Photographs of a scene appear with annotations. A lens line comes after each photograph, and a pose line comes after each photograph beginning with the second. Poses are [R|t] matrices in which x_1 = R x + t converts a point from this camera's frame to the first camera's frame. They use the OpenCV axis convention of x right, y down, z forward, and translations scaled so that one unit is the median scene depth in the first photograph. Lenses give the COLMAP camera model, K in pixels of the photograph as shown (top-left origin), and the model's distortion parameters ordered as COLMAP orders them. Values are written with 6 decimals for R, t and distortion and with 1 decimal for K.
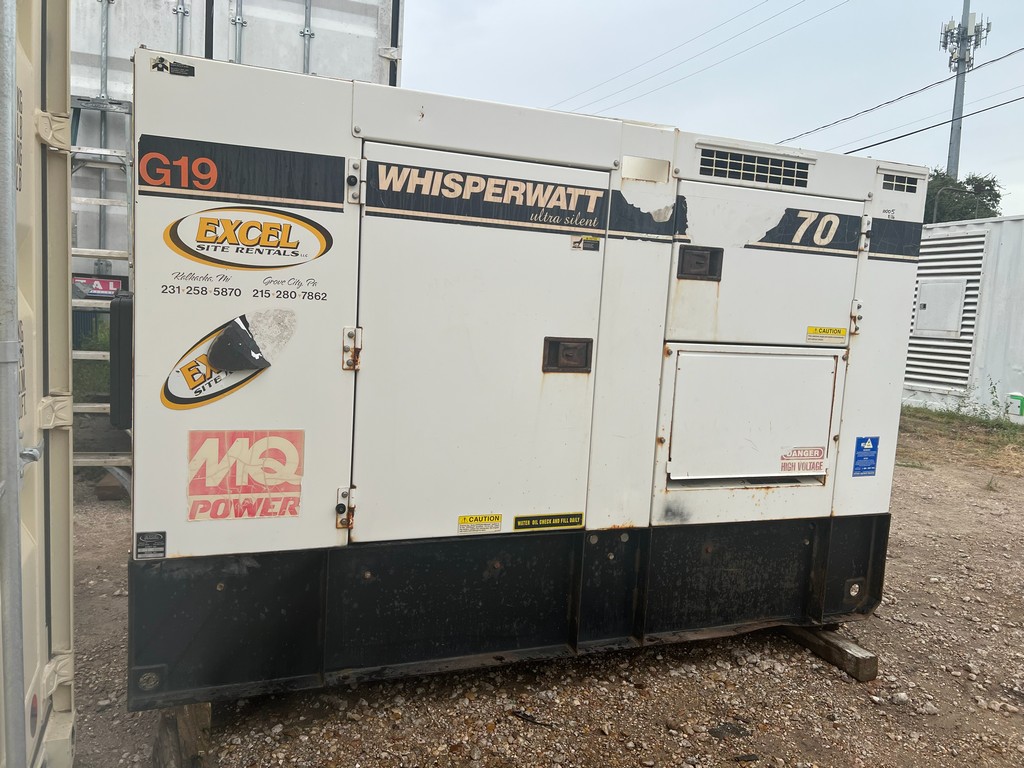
lens RADIAL K [[751.5, 0, 505.4], [0, 751.5, 377.9], [0, 0, 1]] dist [0.067290, -0.078377]
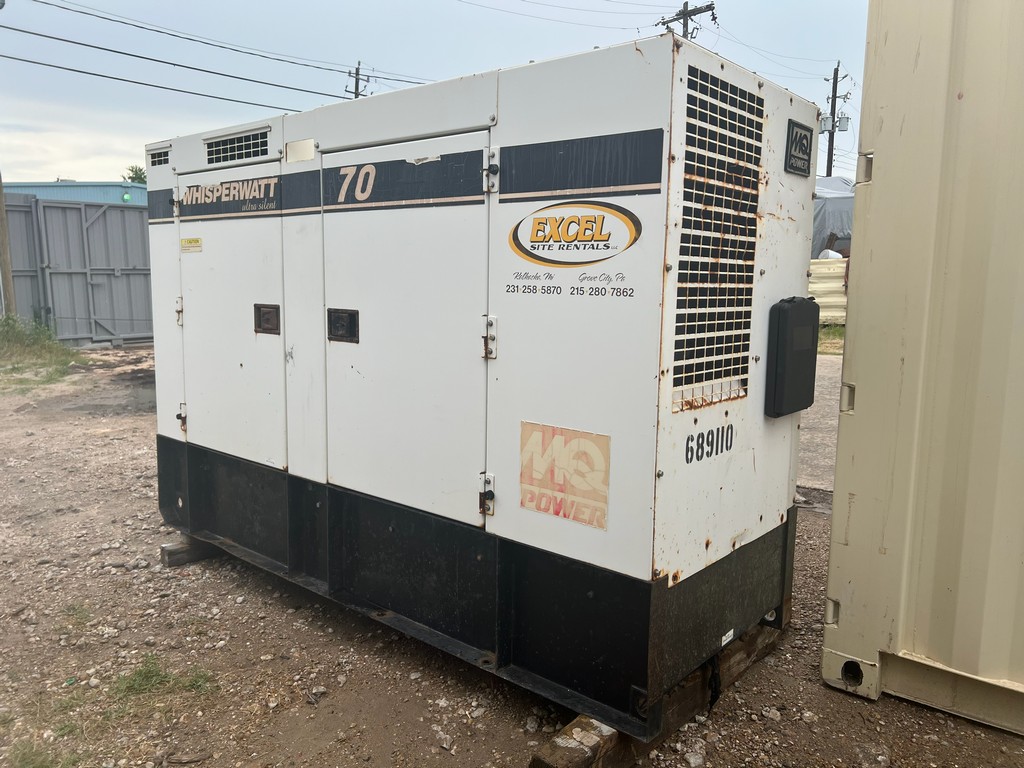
lens RADIAL K [[792.7, 0, 510.7], [0, 792.7, 394.2], [0, 0, 1]] dist [0.006136, -0.047156]
pose [[0.482491, 0.078963, -0.872334, 1.388724], [-0.089851, 0.995136, 0.040382, 0.003755], [0.871280, 0.058896, 0.487239, 0.733239]]
